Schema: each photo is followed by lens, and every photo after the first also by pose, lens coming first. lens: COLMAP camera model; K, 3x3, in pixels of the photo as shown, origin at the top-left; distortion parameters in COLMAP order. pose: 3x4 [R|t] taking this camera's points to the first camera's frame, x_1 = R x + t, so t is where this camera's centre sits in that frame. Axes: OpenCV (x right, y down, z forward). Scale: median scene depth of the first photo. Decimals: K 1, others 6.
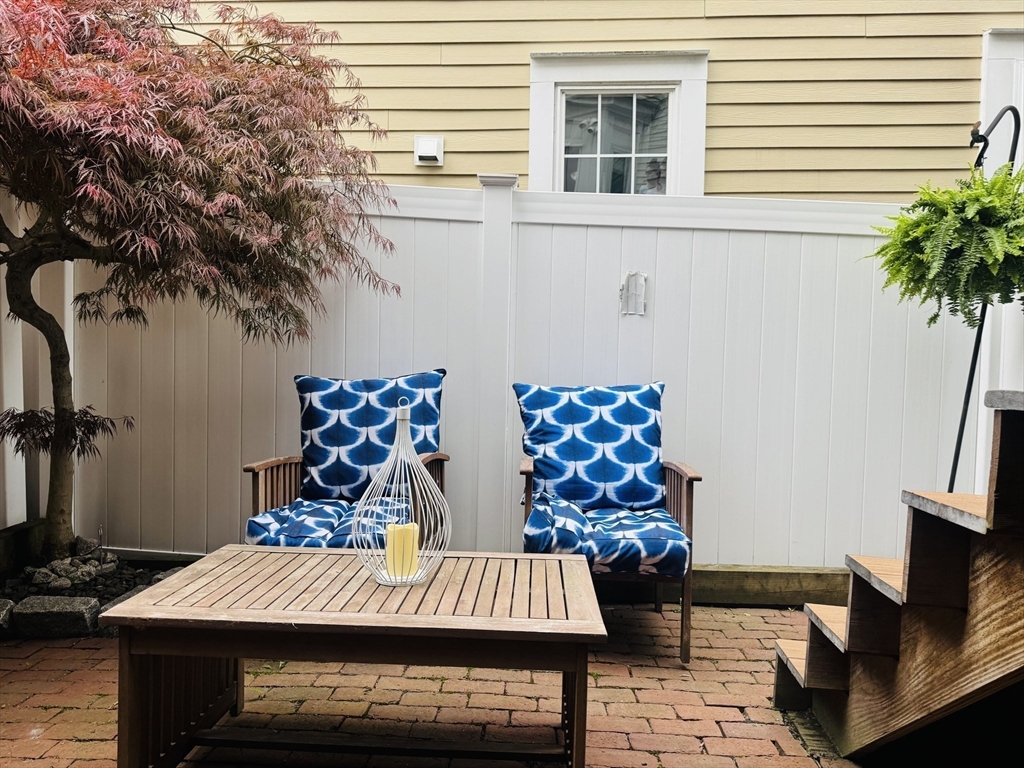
lens RADIAL K [[714.9, 0, 513.1], [0, 714.9, 389.0], [0, 0, 1]] dist [0.140322, -0.204094]
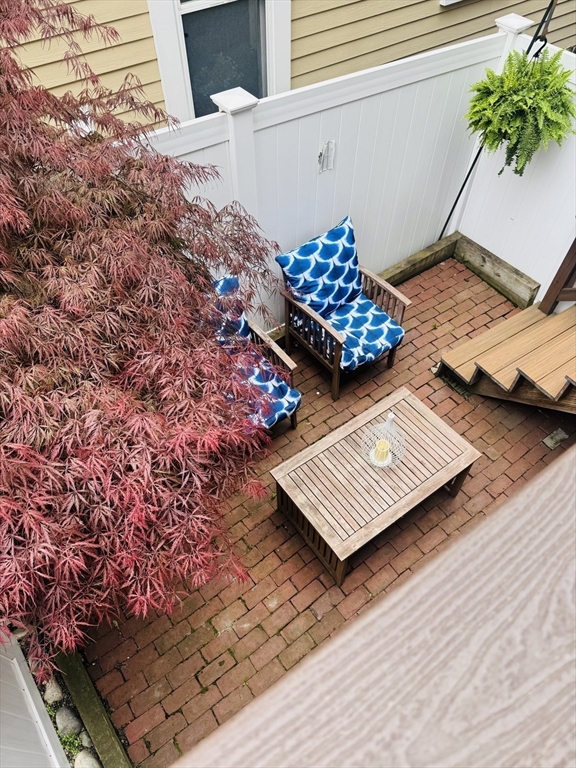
lens RADIAL K [[536.2, 0, 287.6], [0, 536.2, 387.8], [0, 0, 1]] dist [0.140322, -0.204094]
pose [[0.782771, -0.502058, 0.367705, -0.543023], [0.035384, 0.625822, 0.779163, -0.732951], [-0.621303, -0.596896, 0.507640, 0.269792]]
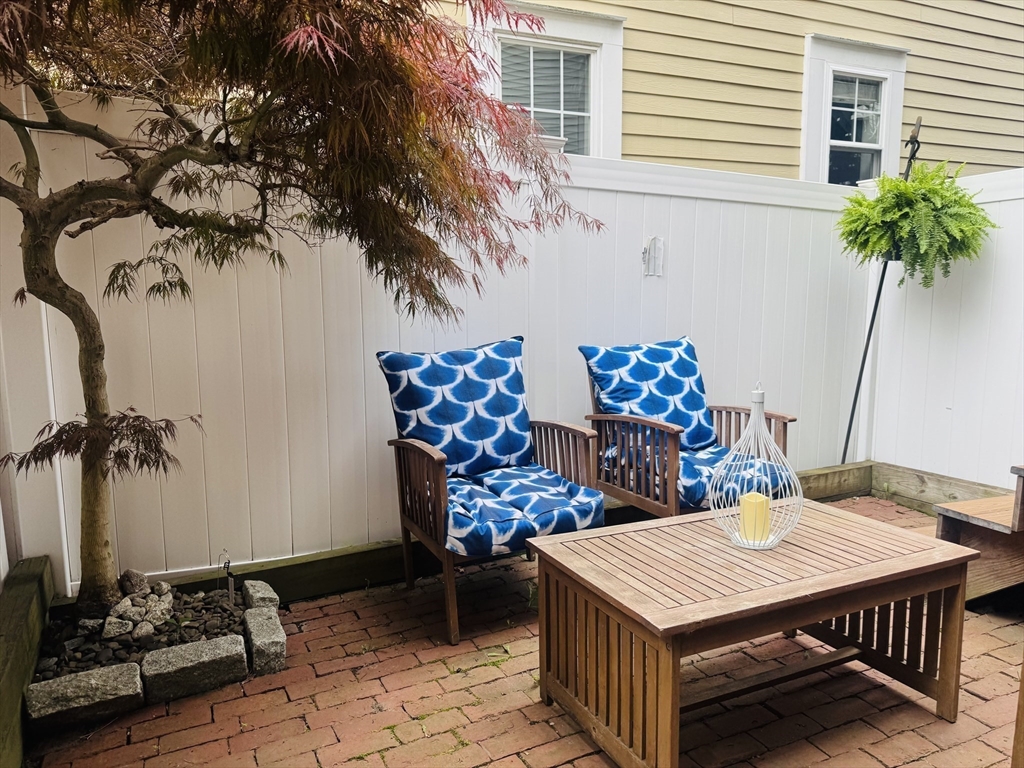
lens RADIAL K [[714.9, 0, 513.1], [0, 714.9, 389.0], [0, 0, 1]] dist [0.140322, -0.204094]
pose [[0.885874, -0.089386, 0.455234, -0.588904], [0.042444, 0.992763, 0.112335, -0.069635], [-0.461981, -0.080193, 0.883257, 0.117729]]
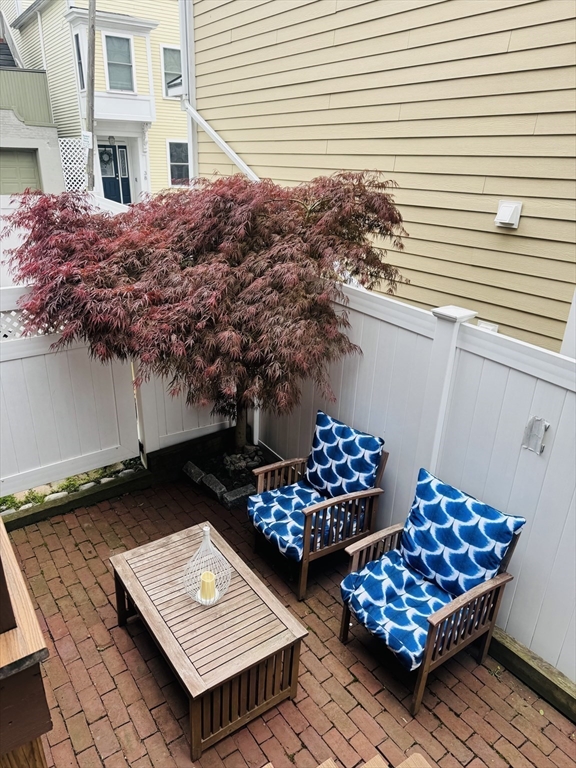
lens RADIAL K [[536.2, 0, 287.6], [0, 536.2, 387.8], [0, 0, 1]] dist [0.140322, -0.204094]
pose [[0.618880, 0.310762, -0.721398, 0.570031], [-0.055743, 0.933470, 0.354296, -0.529184], [0.783505, -0.179054, 0.595029, 0.208451]]
